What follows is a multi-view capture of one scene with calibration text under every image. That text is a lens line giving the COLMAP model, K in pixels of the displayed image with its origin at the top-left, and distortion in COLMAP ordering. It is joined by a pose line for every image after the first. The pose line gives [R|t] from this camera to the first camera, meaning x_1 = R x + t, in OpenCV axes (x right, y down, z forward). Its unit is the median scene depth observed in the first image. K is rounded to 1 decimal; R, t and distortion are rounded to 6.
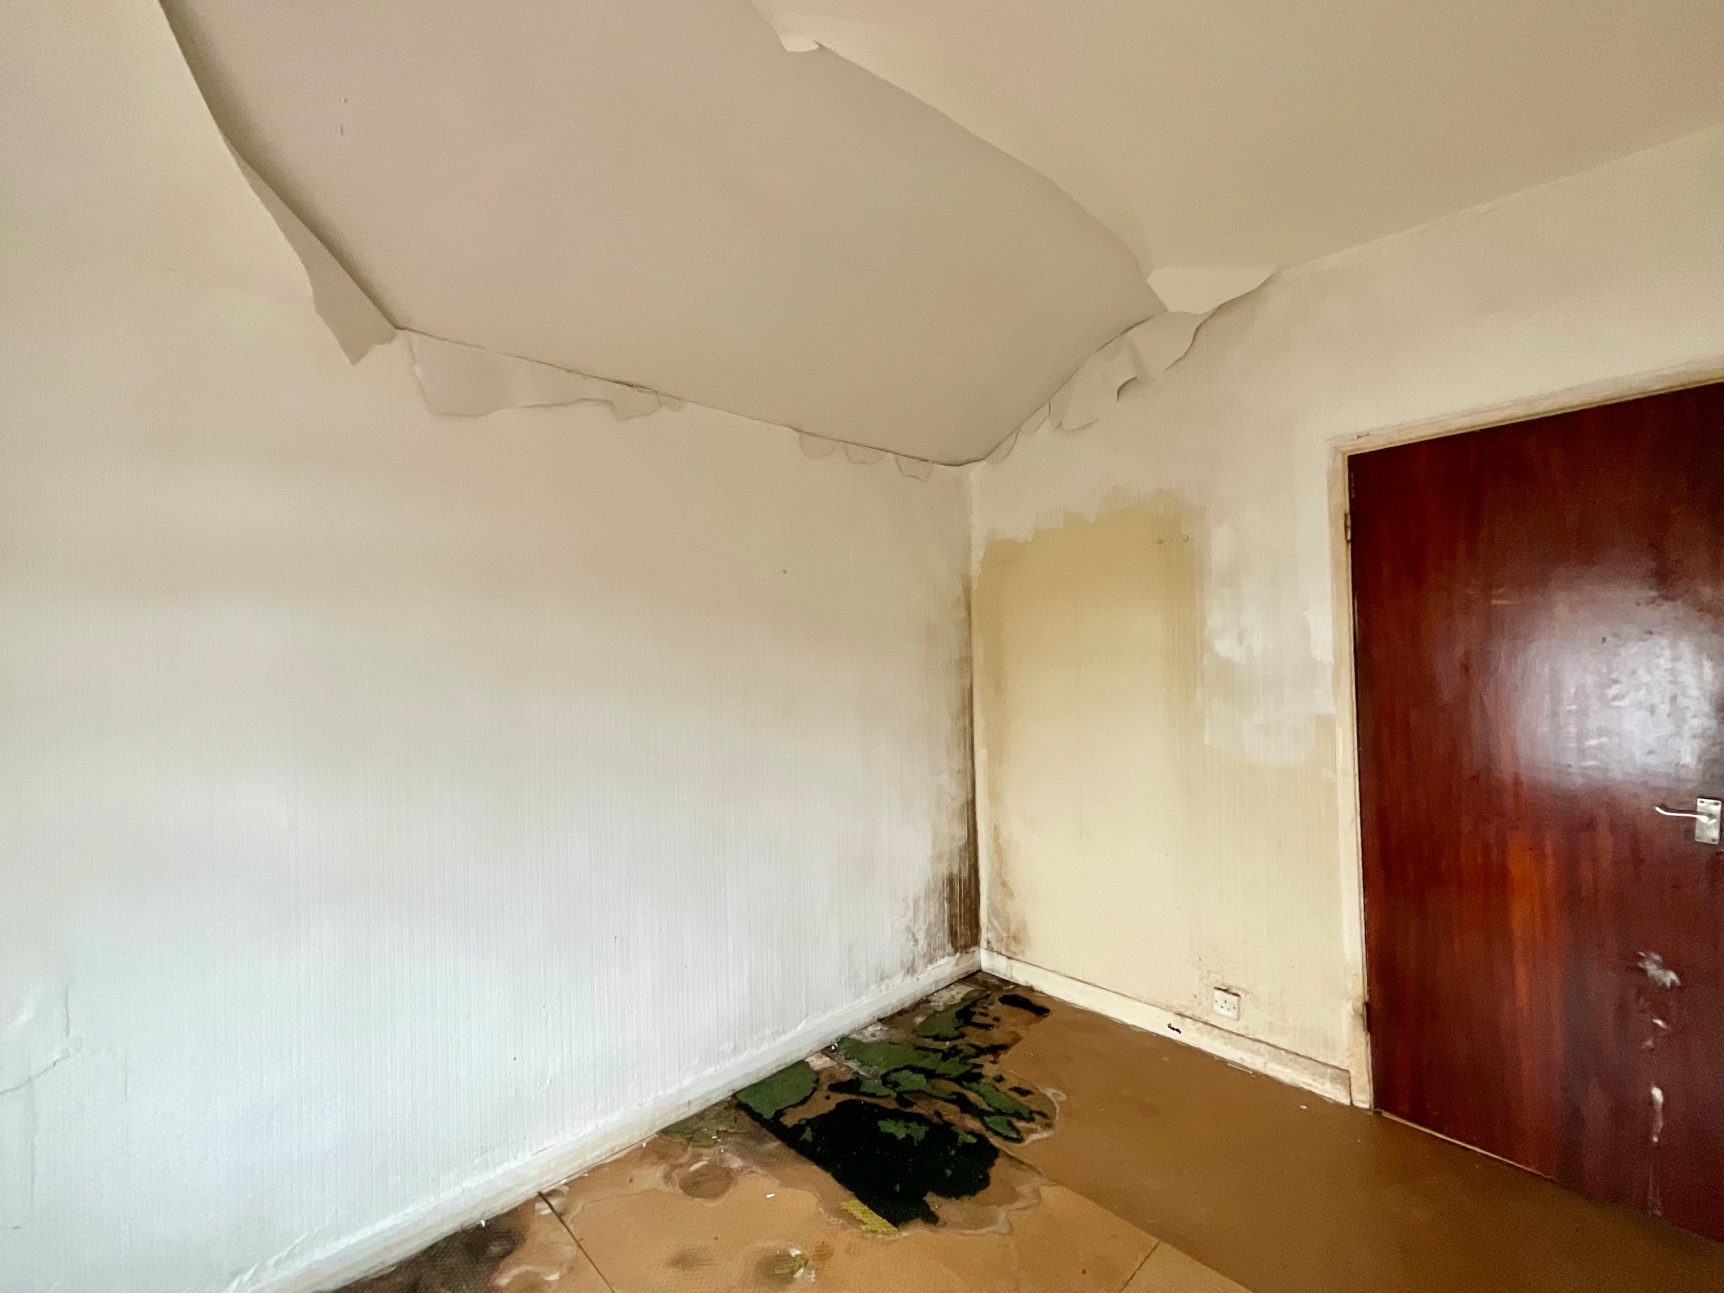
lens RADIAL K [[765.7, 0, 857.4], [0, 765.7, 650.7], [0, 0, 1]] dist [-0.010442, 0.000409]
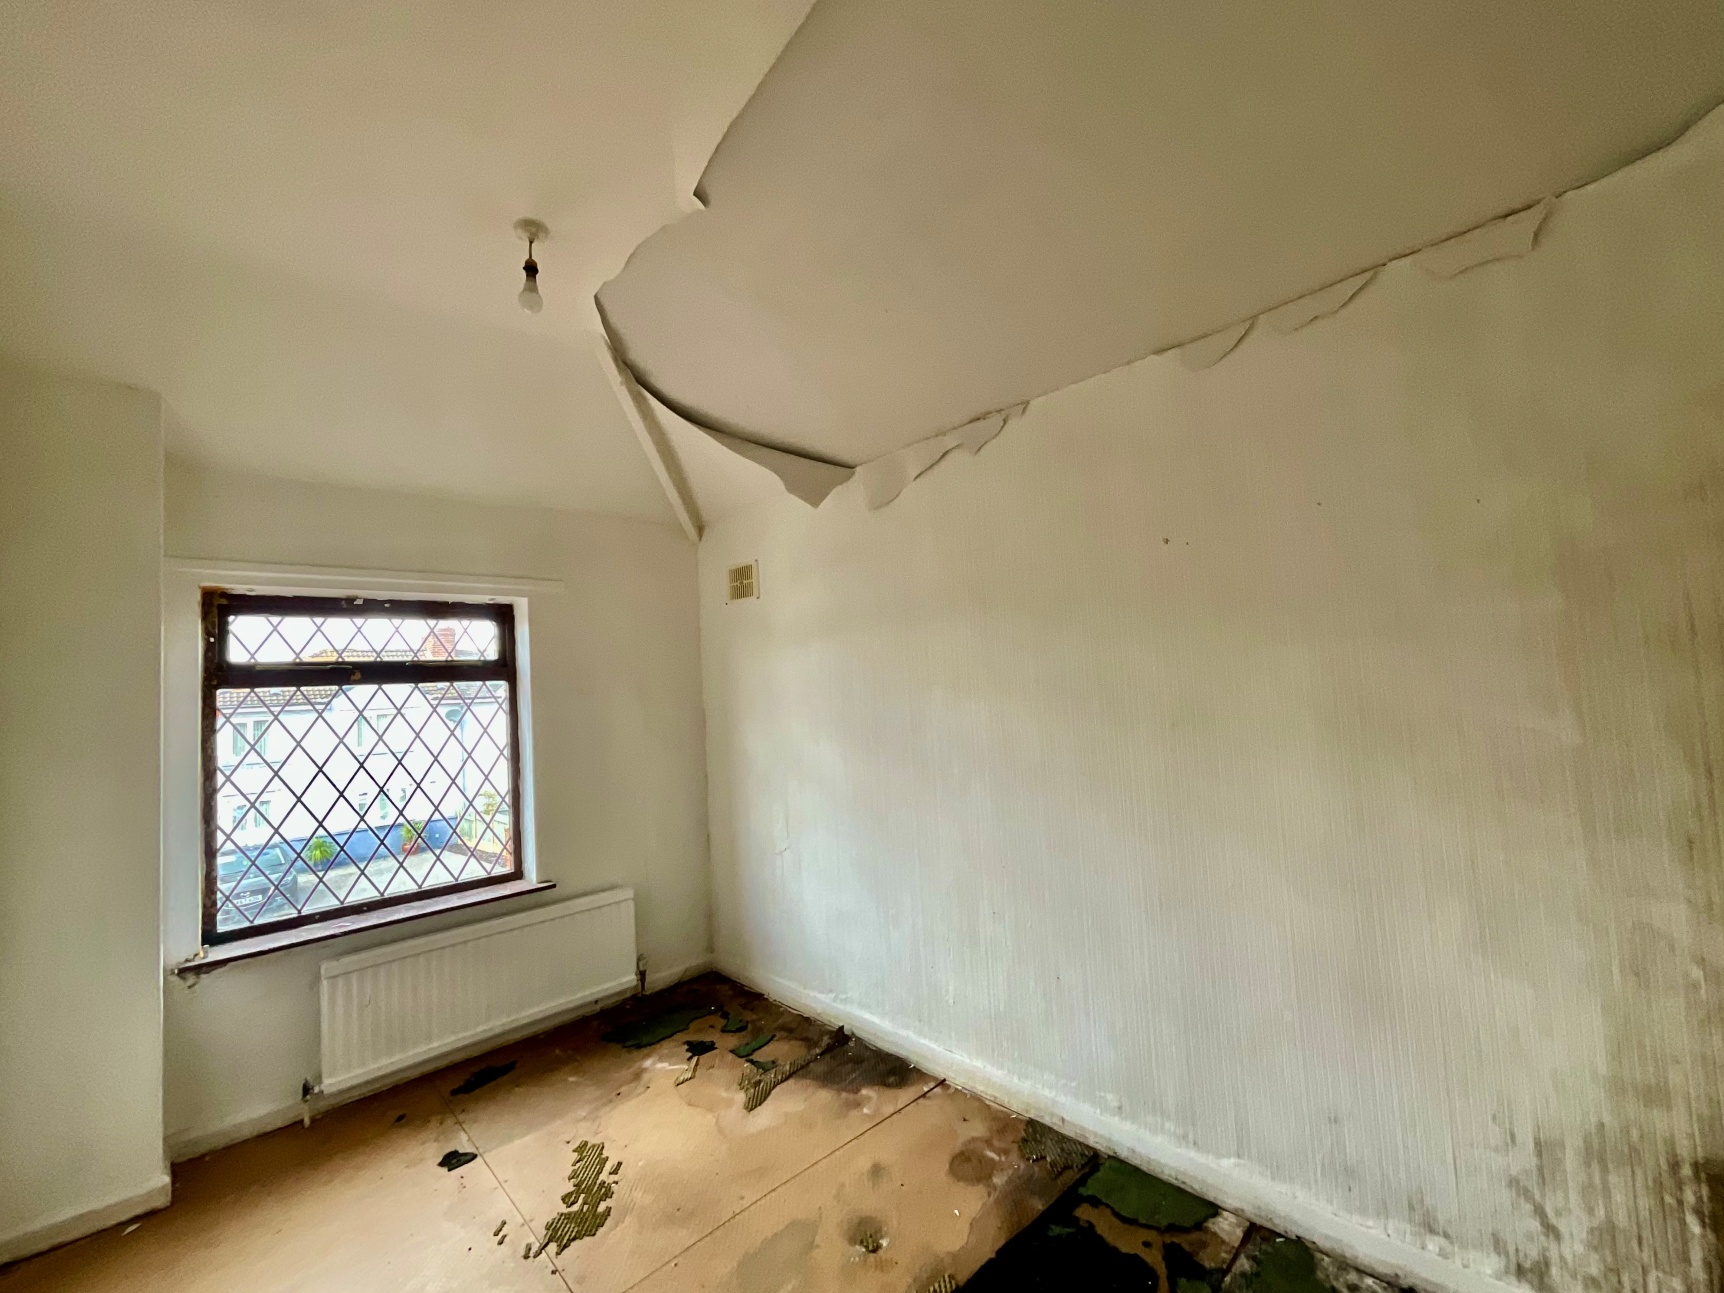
lens RADIAL K [[696.4, 0, 860.4], [0, 696.4, 648.0], [0, 0, 1]] dist [-0.000101, -0.002645]
pose [[-0.010708, -0.039555, -0.999160, 0.665206], [0.059191, 0.997440, -0.040122, 0.016910], [0.998189, -0.059571, -0.008339, 0.762863]]
